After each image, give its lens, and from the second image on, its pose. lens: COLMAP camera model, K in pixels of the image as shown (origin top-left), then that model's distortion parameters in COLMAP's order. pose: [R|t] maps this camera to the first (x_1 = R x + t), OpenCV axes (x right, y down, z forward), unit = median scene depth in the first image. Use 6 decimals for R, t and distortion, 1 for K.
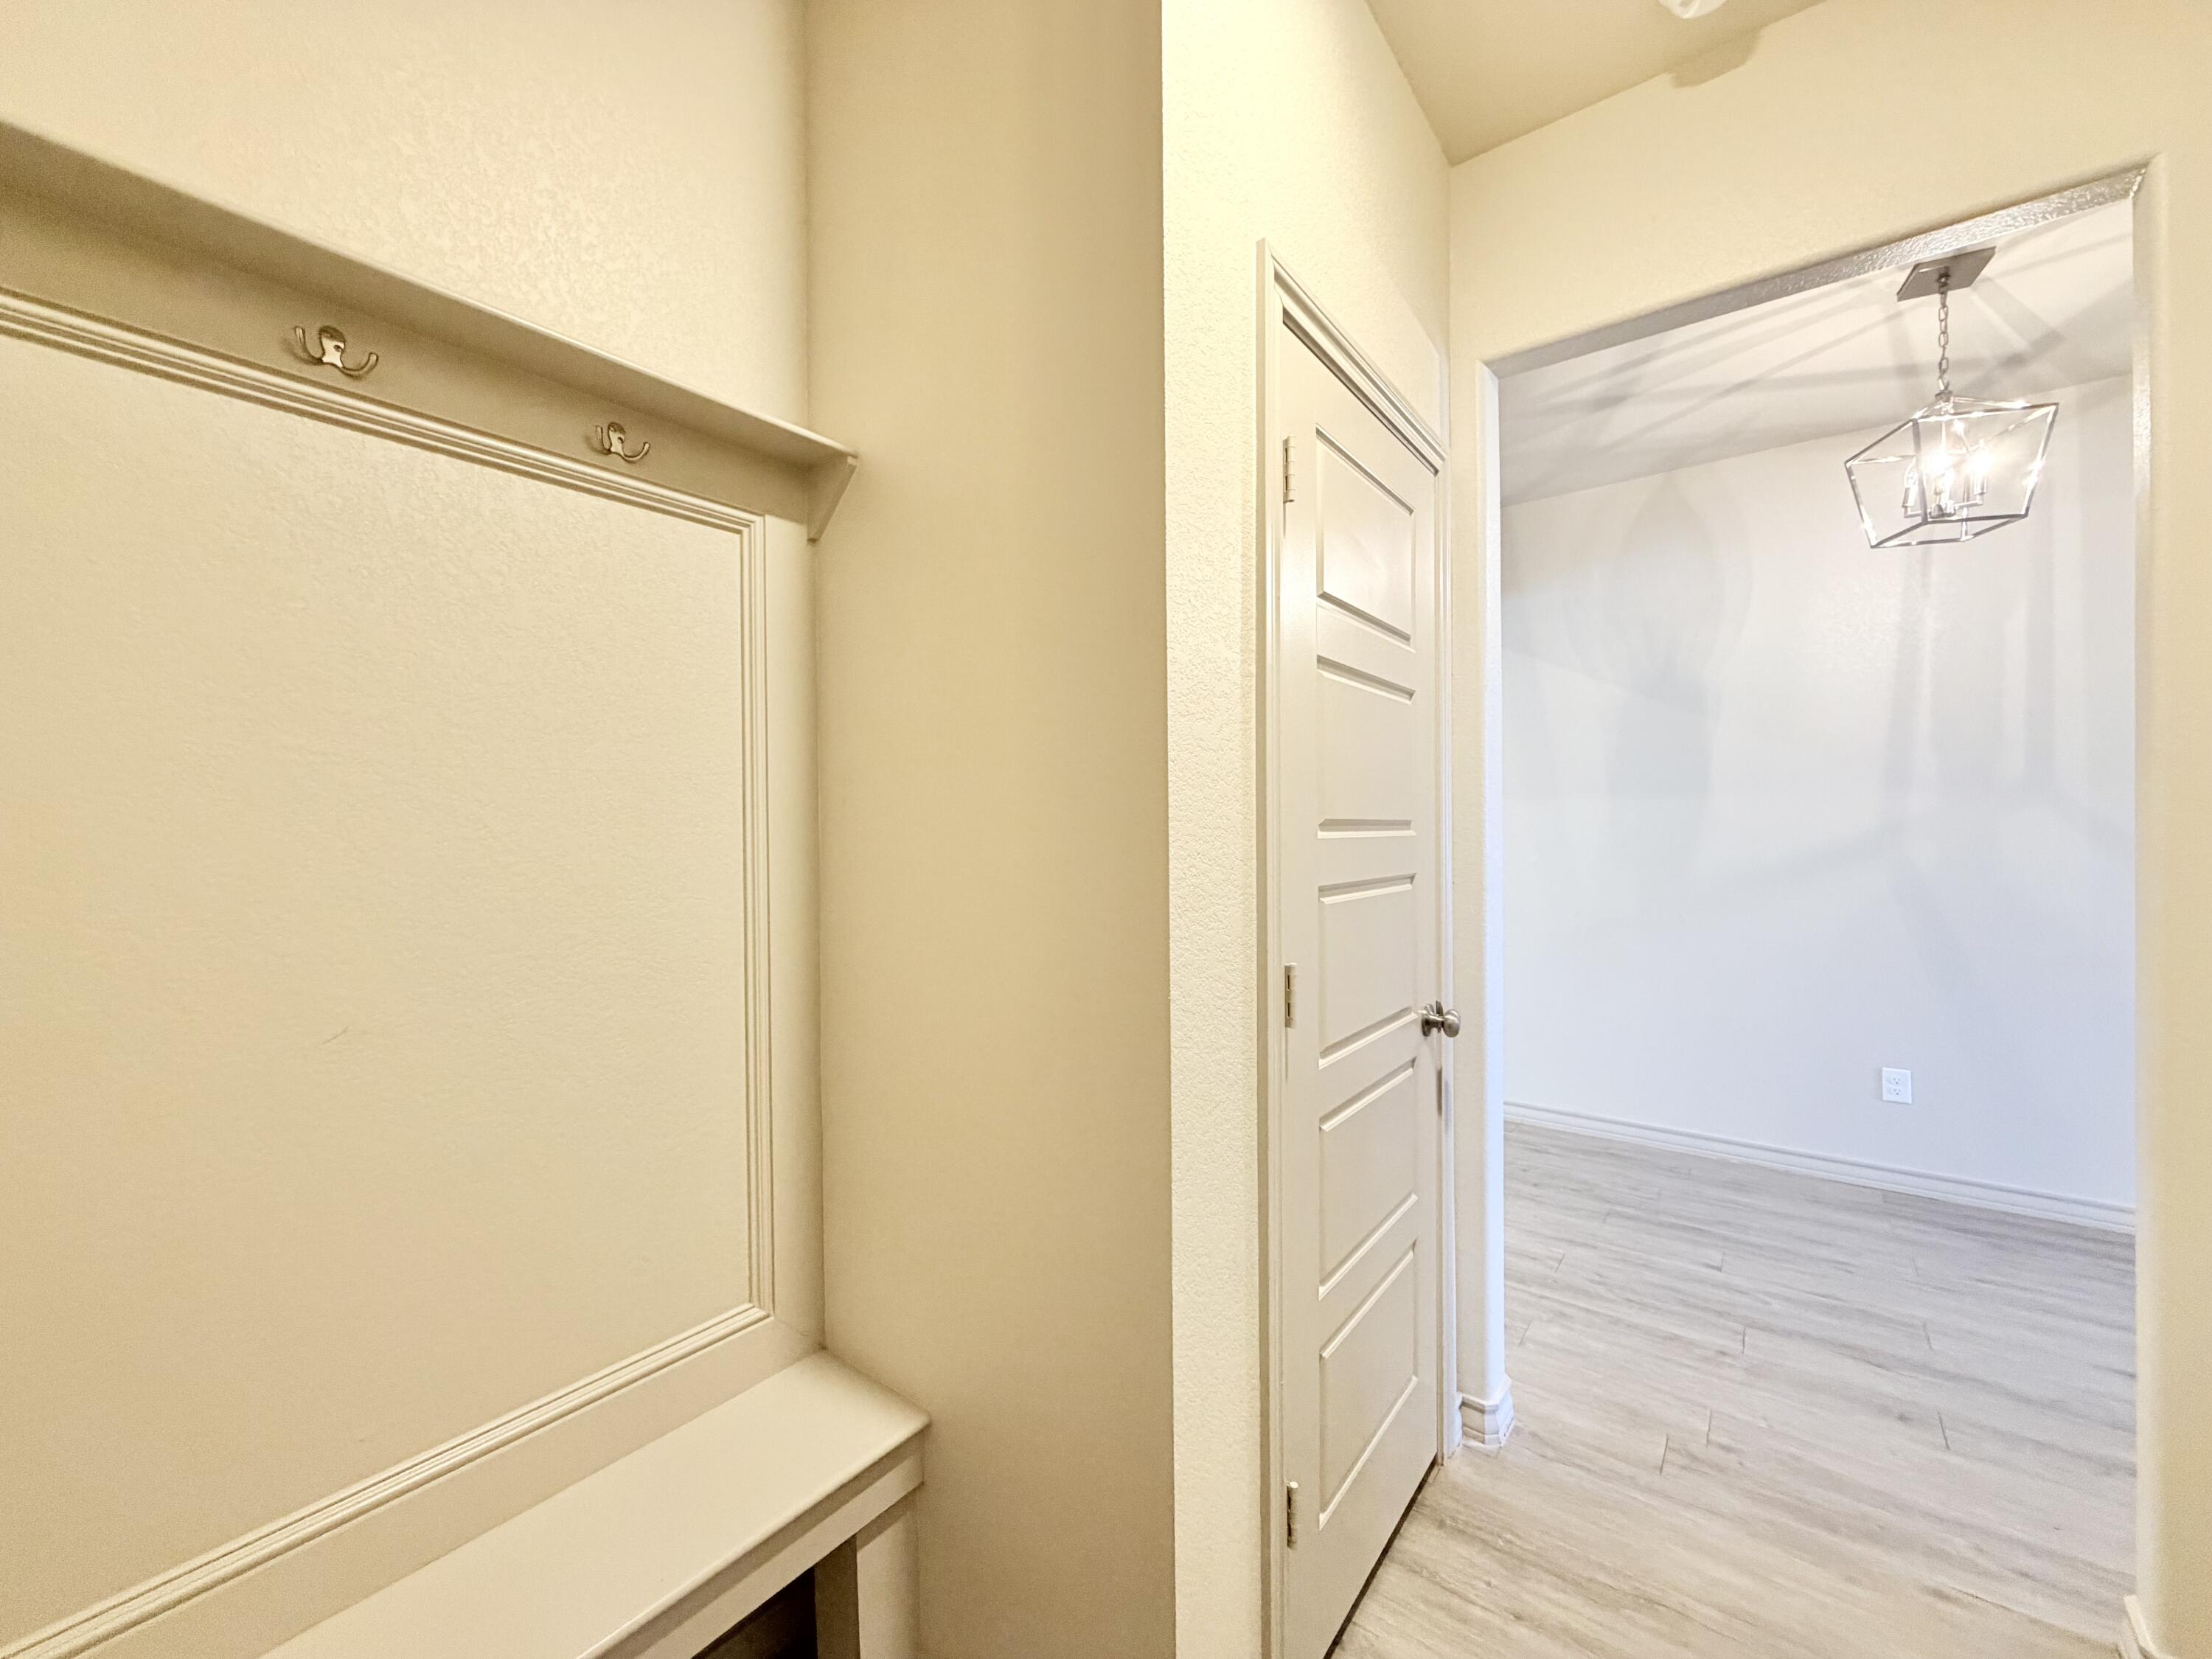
lens RADIAL K [[888.9, 0, 1106.0], [0, 888.9, 829.5], [0, 0, 1]] dist [-0.000723, 0.000248]
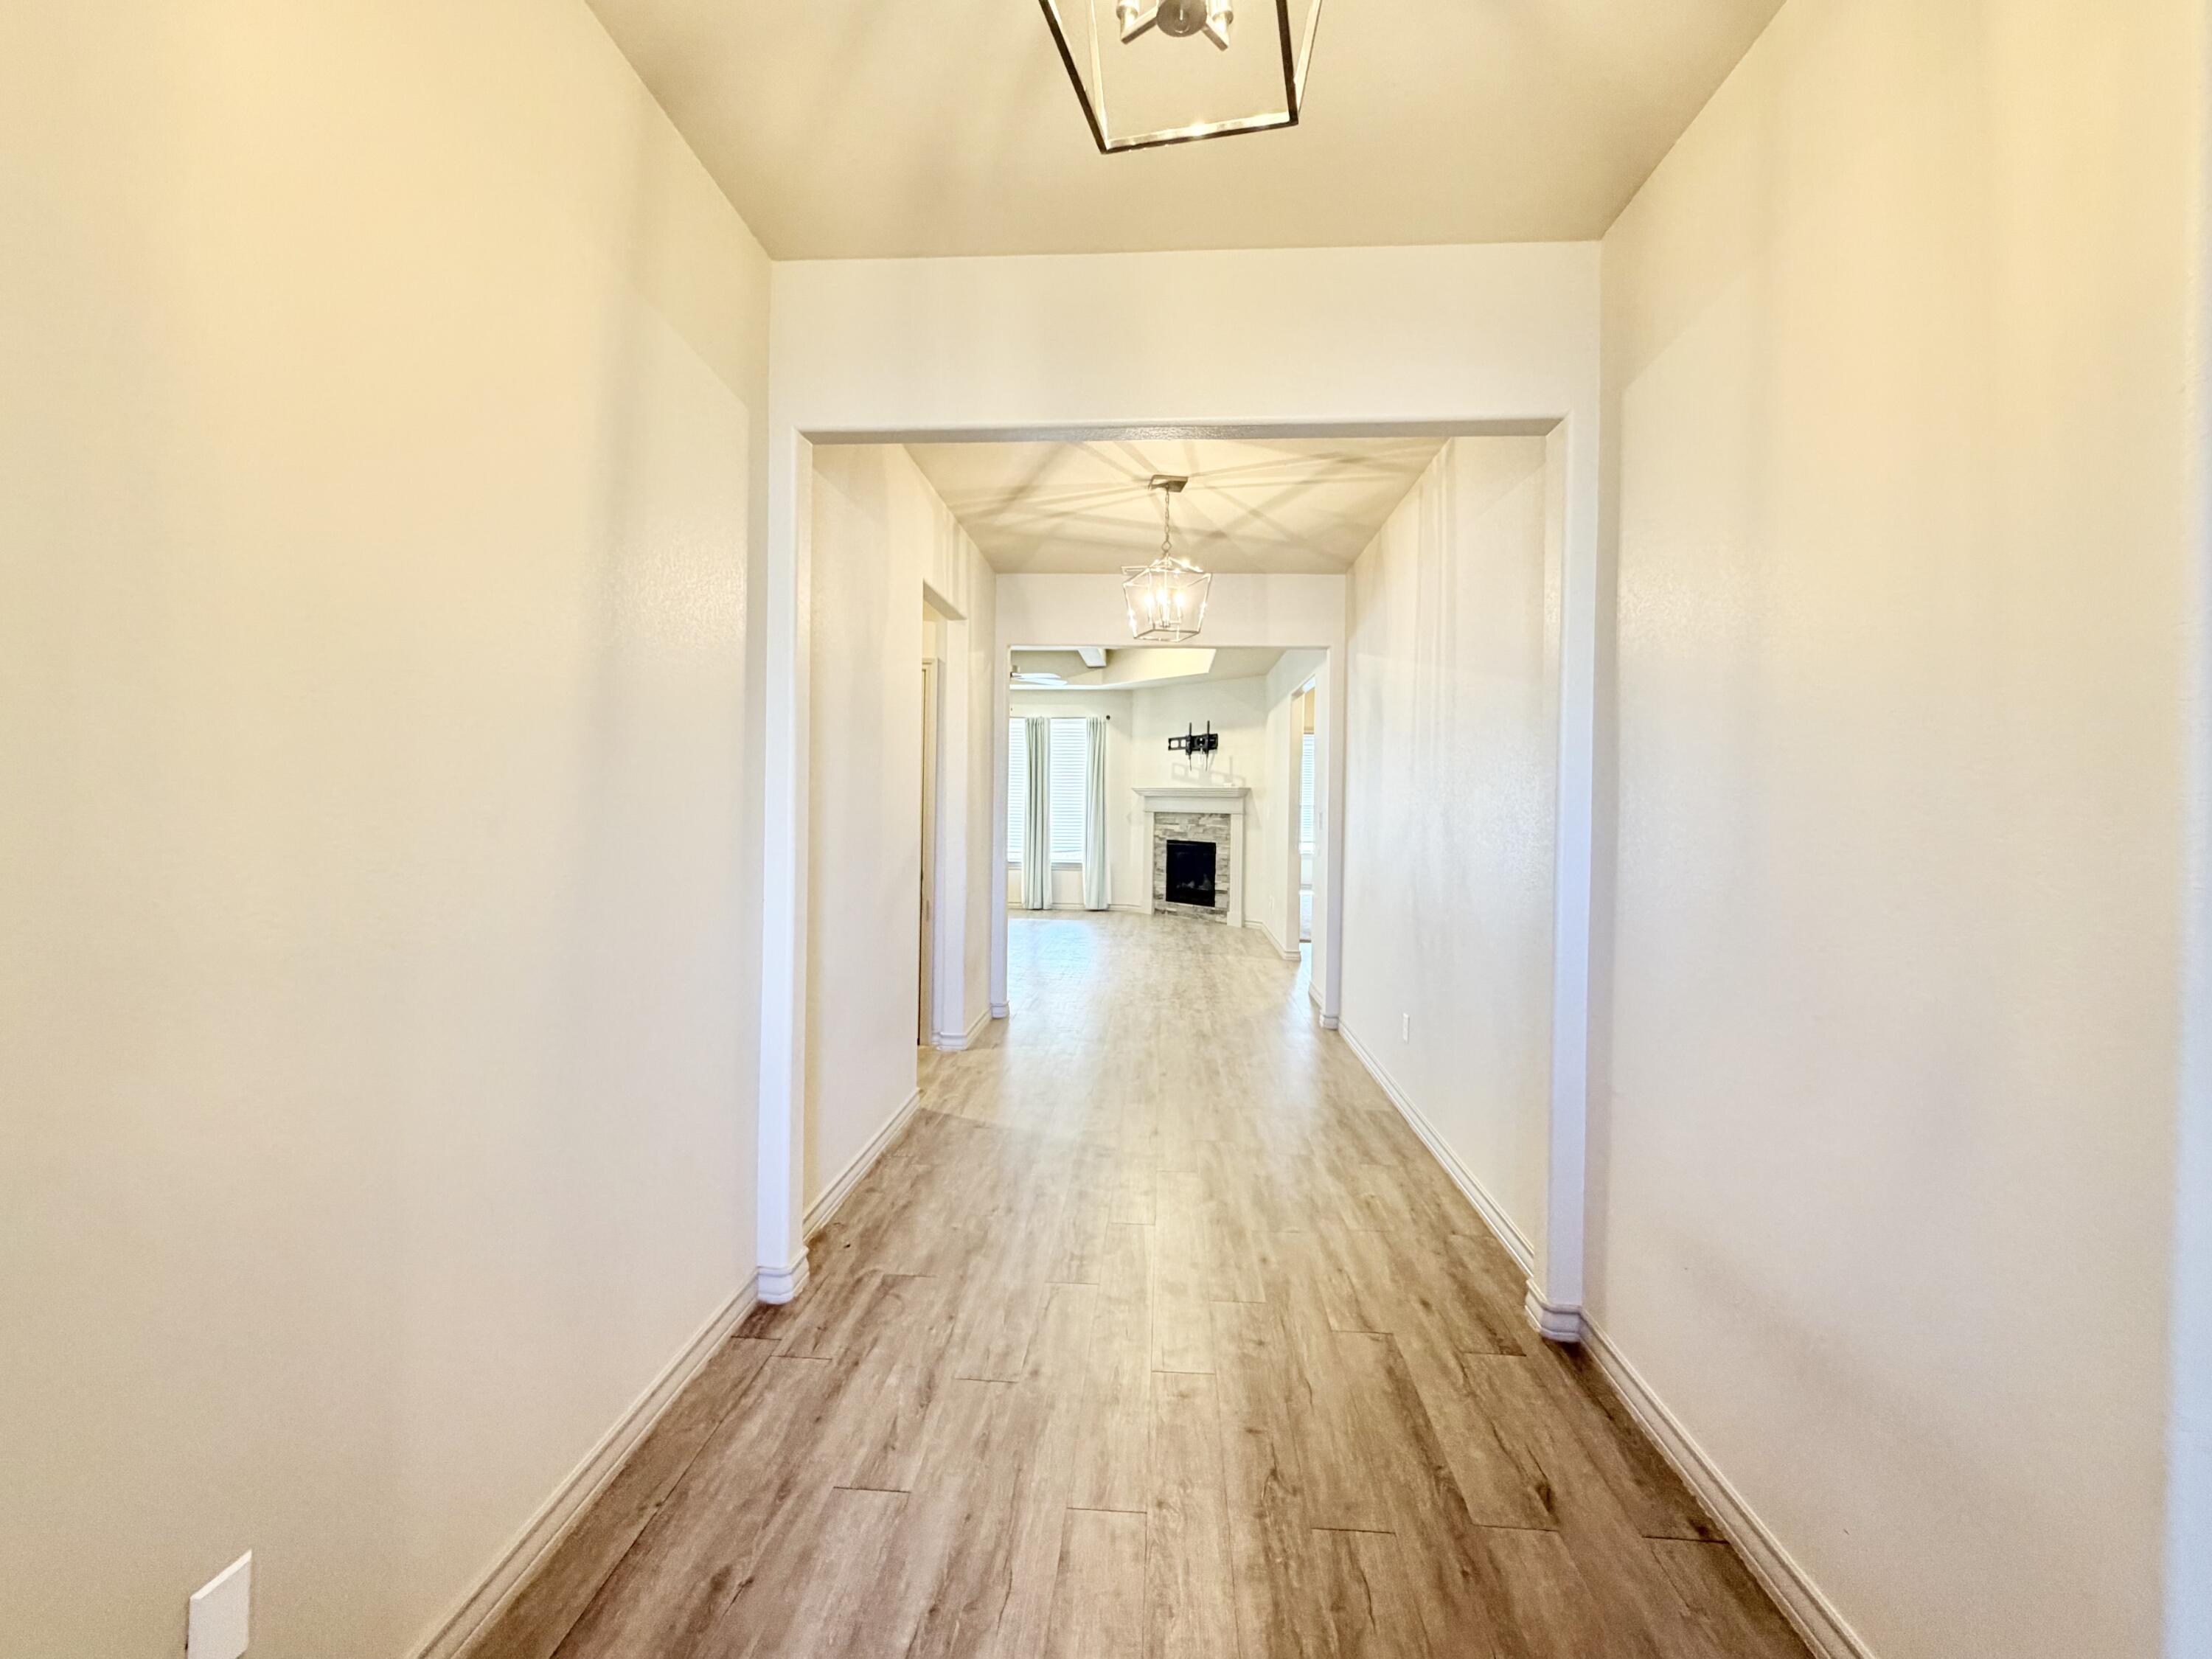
lens RADIAL K [[888.9, 0, 1106.0], [0, 888.9, 829.5], [0, 0, 1]] dist [-0.000723, 0.000248]
pose [[0.565858, 0.040042, -0.823530, 1.804870], [-0.025931, 0.999190, 0.030765, -0.013824], [0.824095, 0.003946, 0.566438, -0.034202]]
